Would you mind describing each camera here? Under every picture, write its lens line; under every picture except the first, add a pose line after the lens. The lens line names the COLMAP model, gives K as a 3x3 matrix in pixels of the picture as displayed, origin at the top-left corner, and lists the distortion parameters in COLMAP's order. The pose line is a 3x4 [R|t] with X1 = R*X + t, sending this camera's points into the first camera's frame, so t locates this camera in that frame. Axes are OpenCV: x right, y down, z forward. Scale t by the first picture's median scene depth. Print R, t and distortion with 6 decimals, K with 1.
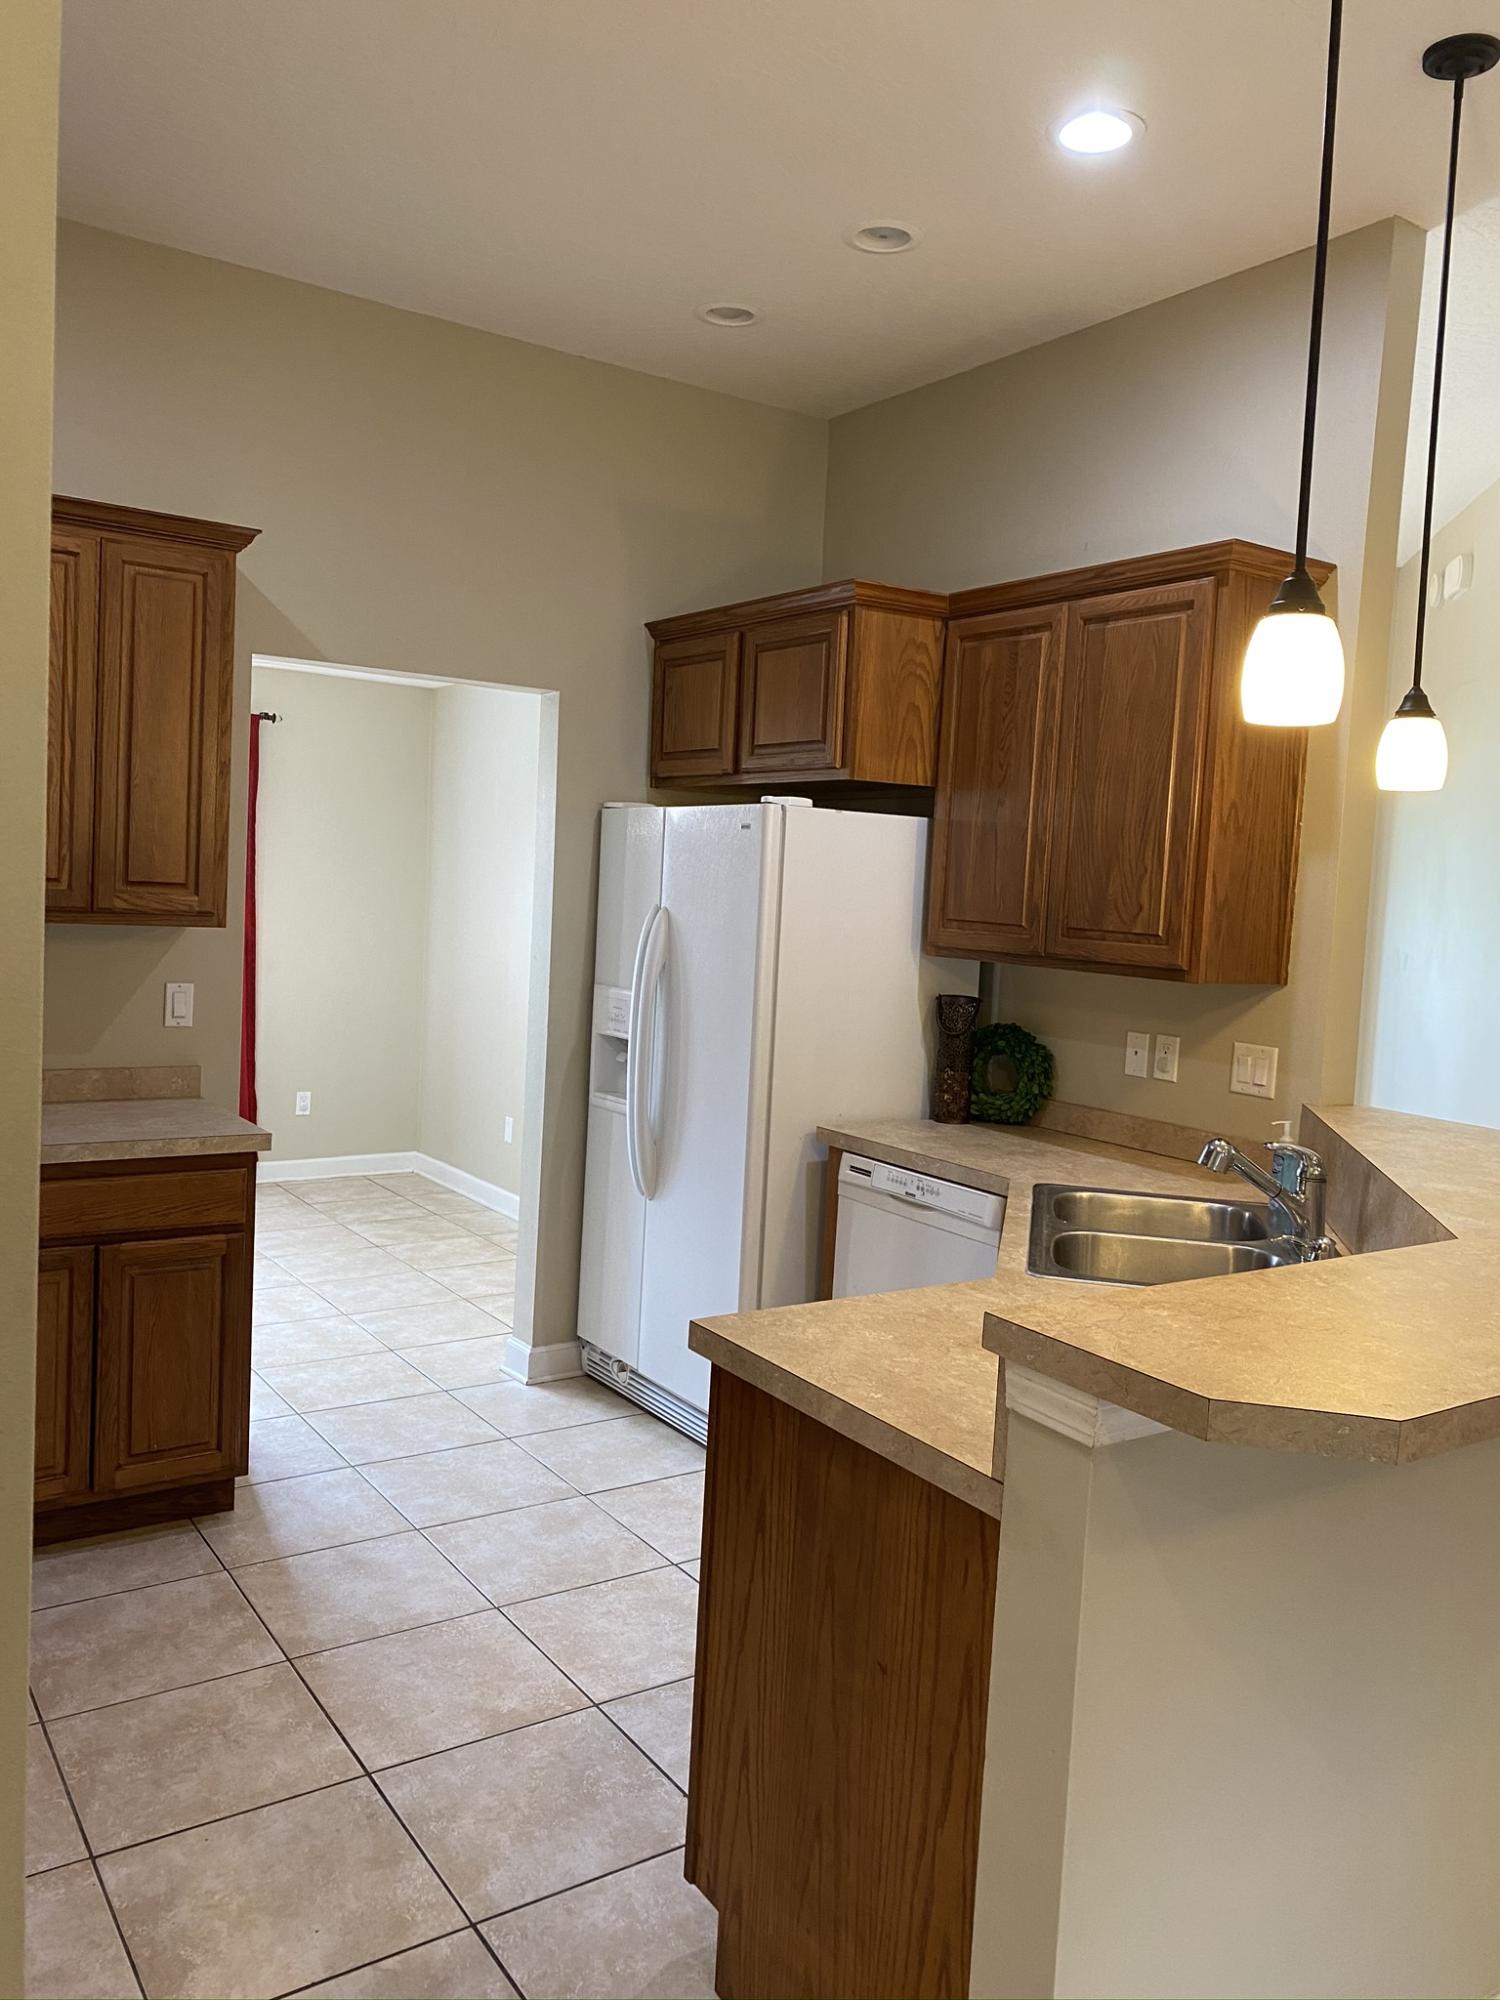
lens RADIAL K [[1538.4, 0, 750.0], [0, 1538.4, 1000.0], [0, 0, 1]] dist [0.129272, -0.003206]
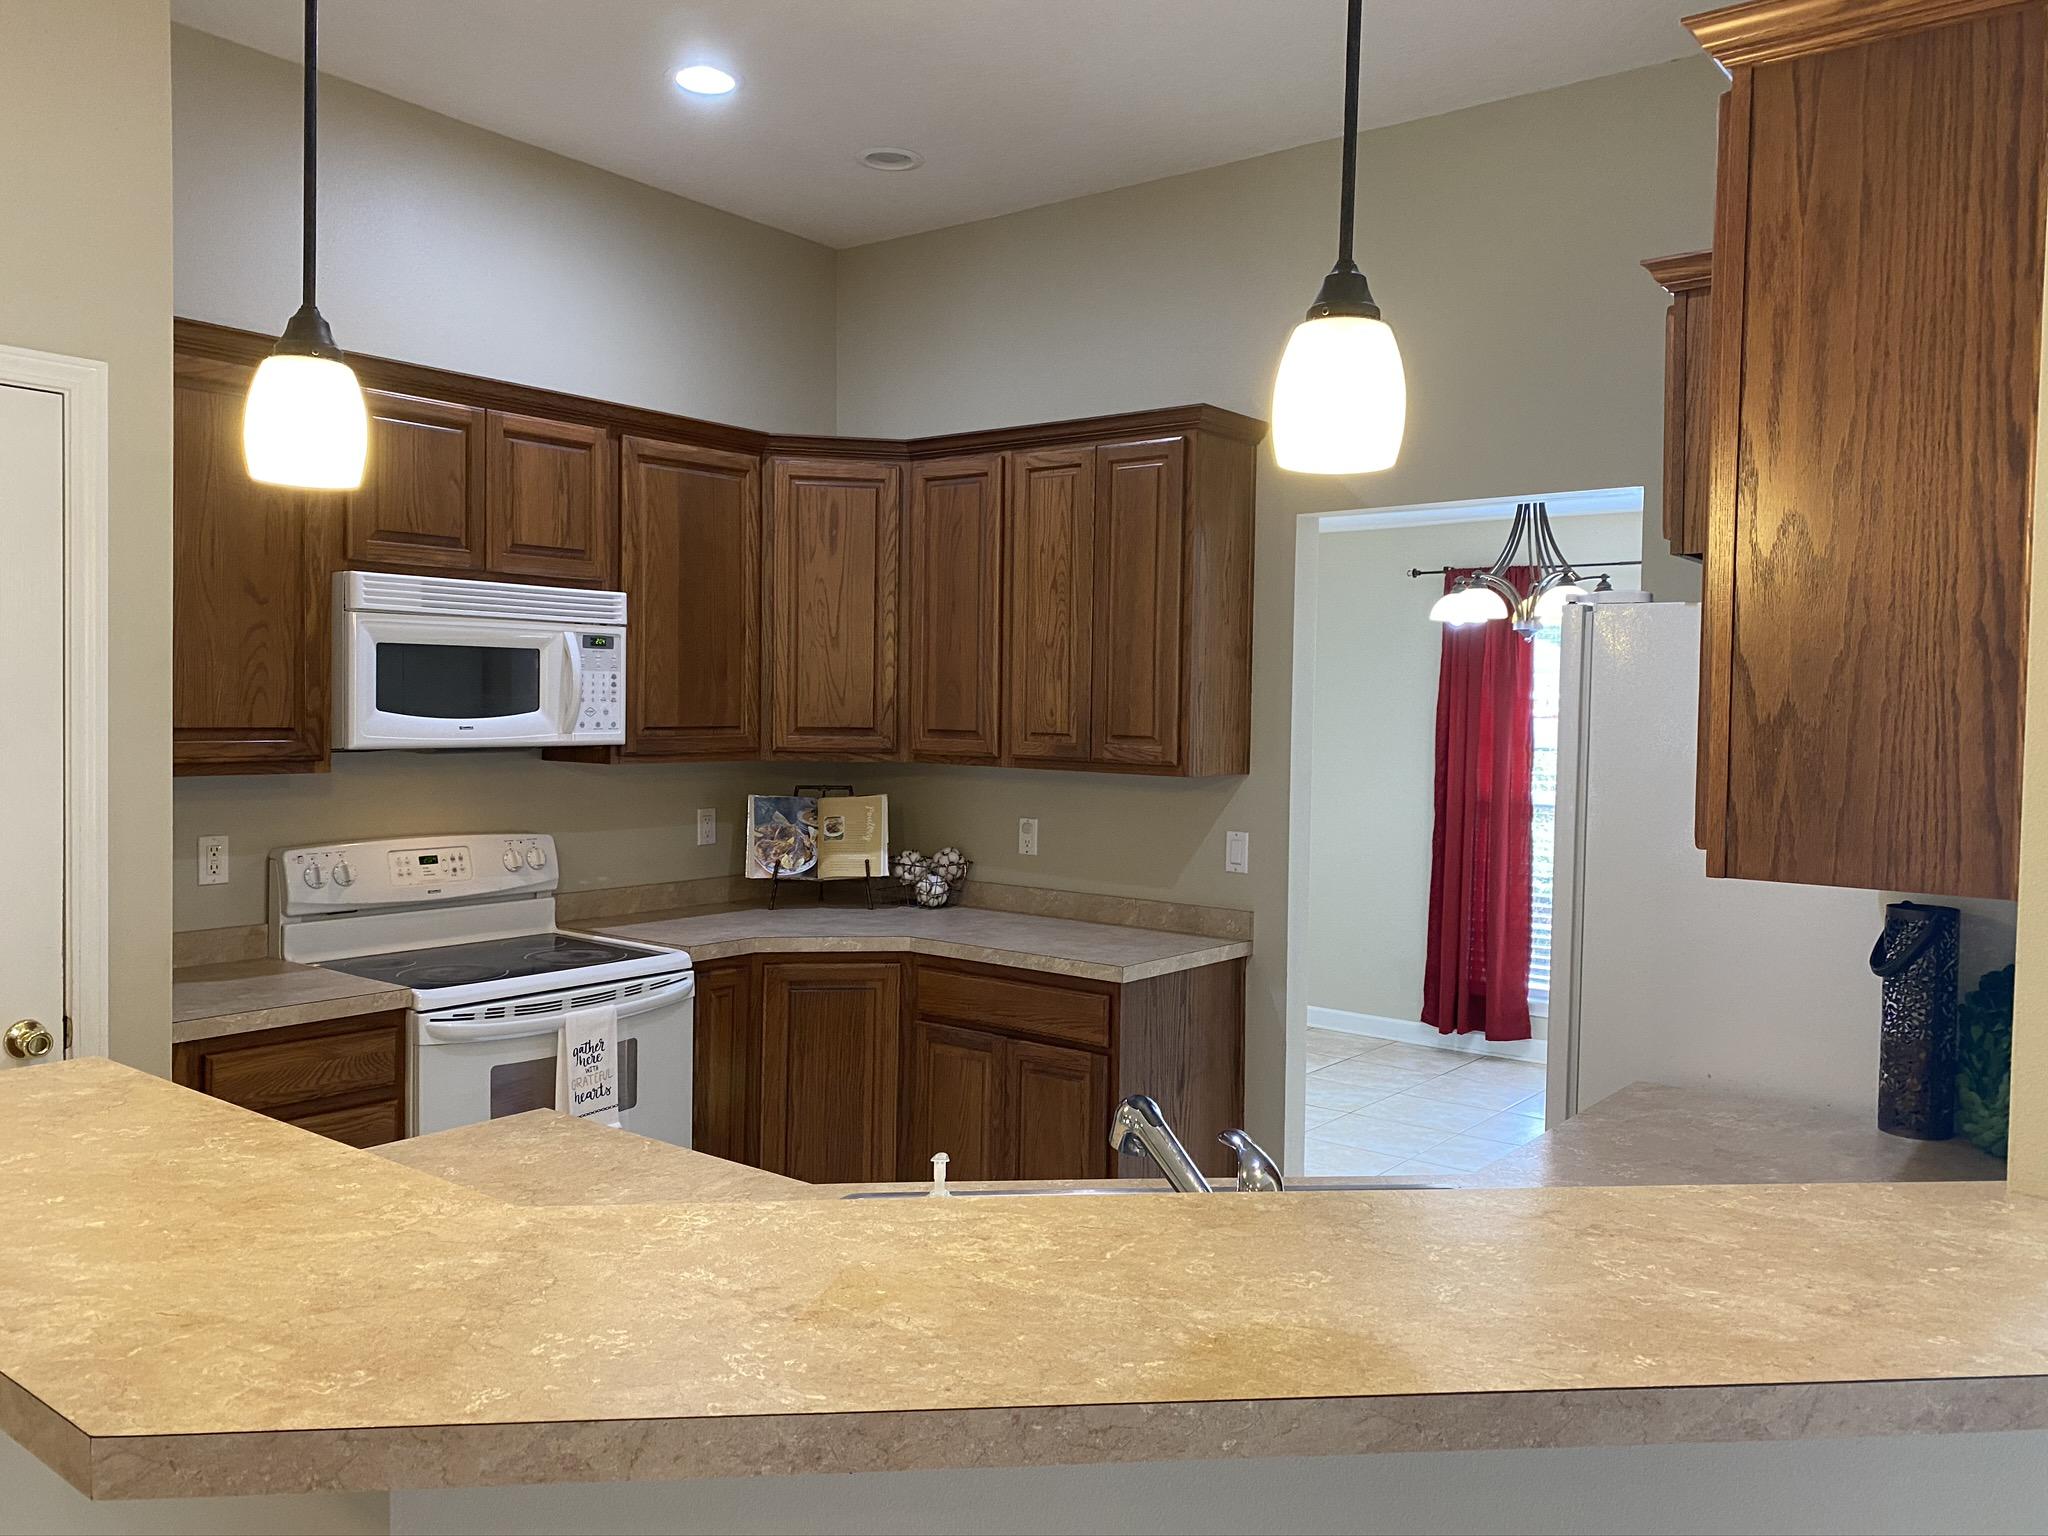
lens RADIAL K [[1547.1, 0, 1016.6], [0, 1547.1, 758.4], [0, 0, 1]] dist [0.029055, -0.039162]
pose [[0.299589, -0.011451, -0.954000, 0.679615], [-0.078738, 0.996220, -0.036684, -0.011634], [0.950814, 0.086106, 0.297555, 0.609574]]
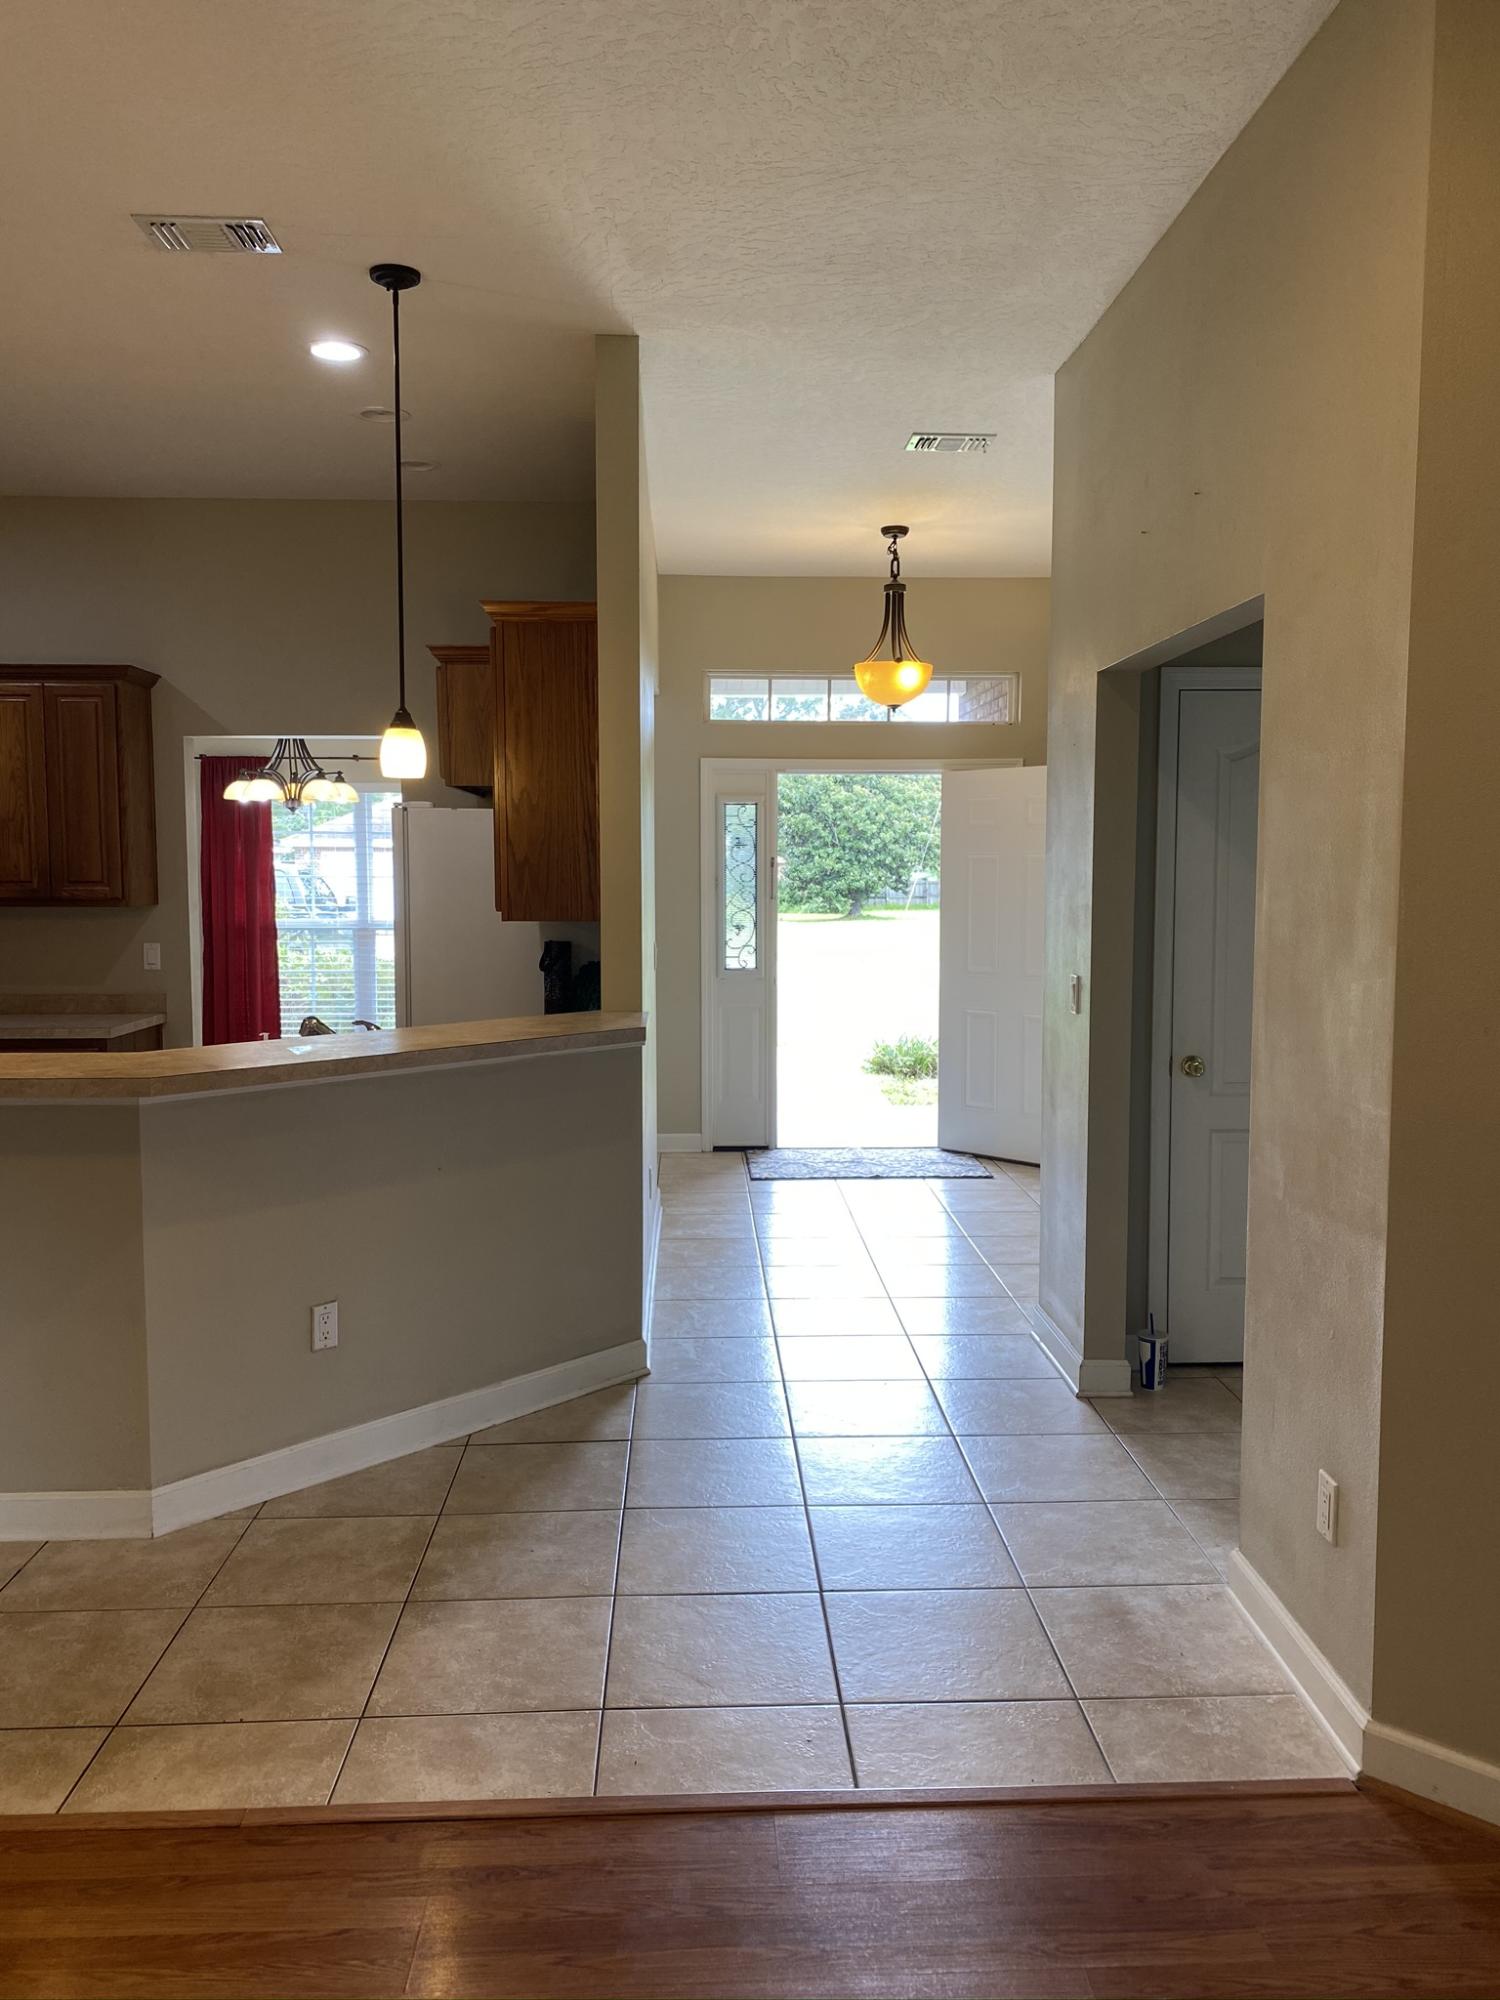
lens RADIAL K [[1510.8, 0, 750.0], [0, 1510.8, 1000.0], [0, 0, 1]] dist [0.029055, -0.039162]
pose [[0.847416, -0.000294, -0.530930, 1.135703], [-0.002973, 0.999982, -0.005300, 0.062297], [0.530921, 0.006070, 0.847399, -0.007189]]
